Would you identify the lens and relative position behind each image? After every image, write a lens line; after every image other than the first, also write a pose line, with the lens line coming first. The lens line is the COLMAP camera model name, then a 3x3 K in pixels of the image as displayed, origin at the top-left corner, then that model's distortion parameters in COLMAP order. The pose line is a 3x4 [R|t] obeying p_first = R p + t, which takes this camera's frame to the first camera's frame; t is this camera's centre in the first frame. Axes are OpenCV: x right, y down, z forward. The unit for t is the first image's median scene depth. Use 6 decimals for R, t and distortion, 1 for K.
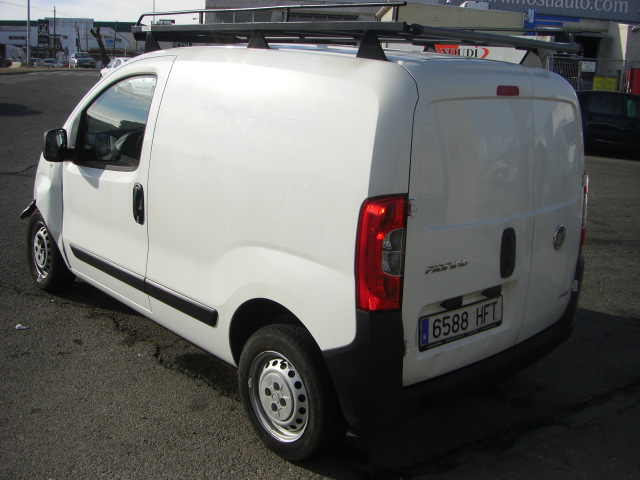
lens RADIAL K [[707.4, 0, 320.0], [0, 707.4, 240.0], [0, 0, 1]] dist [-0.137170, 0.063419]
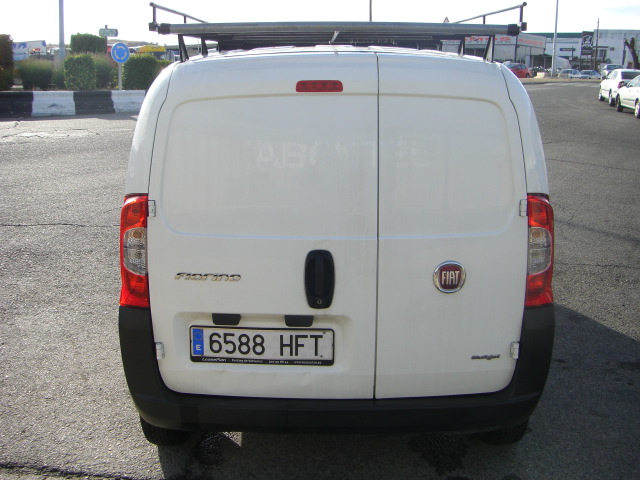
lens RADIAL K [[729.1, 0, 320.0], [0, 729.1, 240.0], [0, 0, 1]] dist [-0.209008, 0.072973]
pose [[0.732765, 0.119879, -0.669839, 0.848211], [-0.133250, 0.990581, 0.031514, -0.055447], [0.667308, 0.066164, 0.741837, 0.351156]]
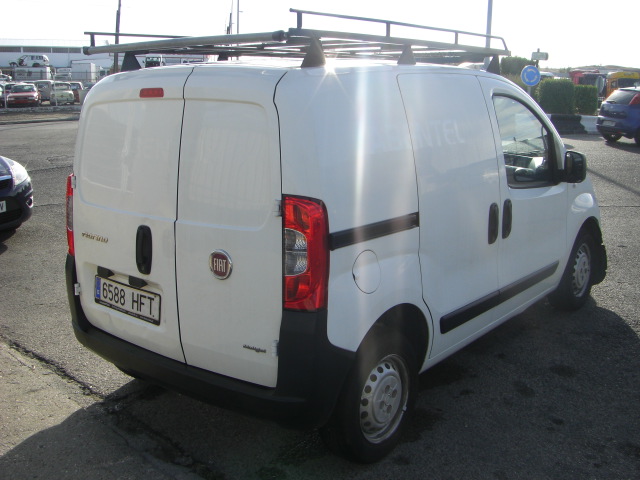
lens RADIAL K [[707.4, 0, 320.0], [0, 707.4, 240.0], [0, 0, 1]] dist [-0.137170, 0.063419]
pose [[0.154419, 0.162923, -0.974480, 1.309633], [-0.228732, 0.965410, 0.125161, -0.183500], [0.961164, 0.203567, 0.186344, 1.055433]]
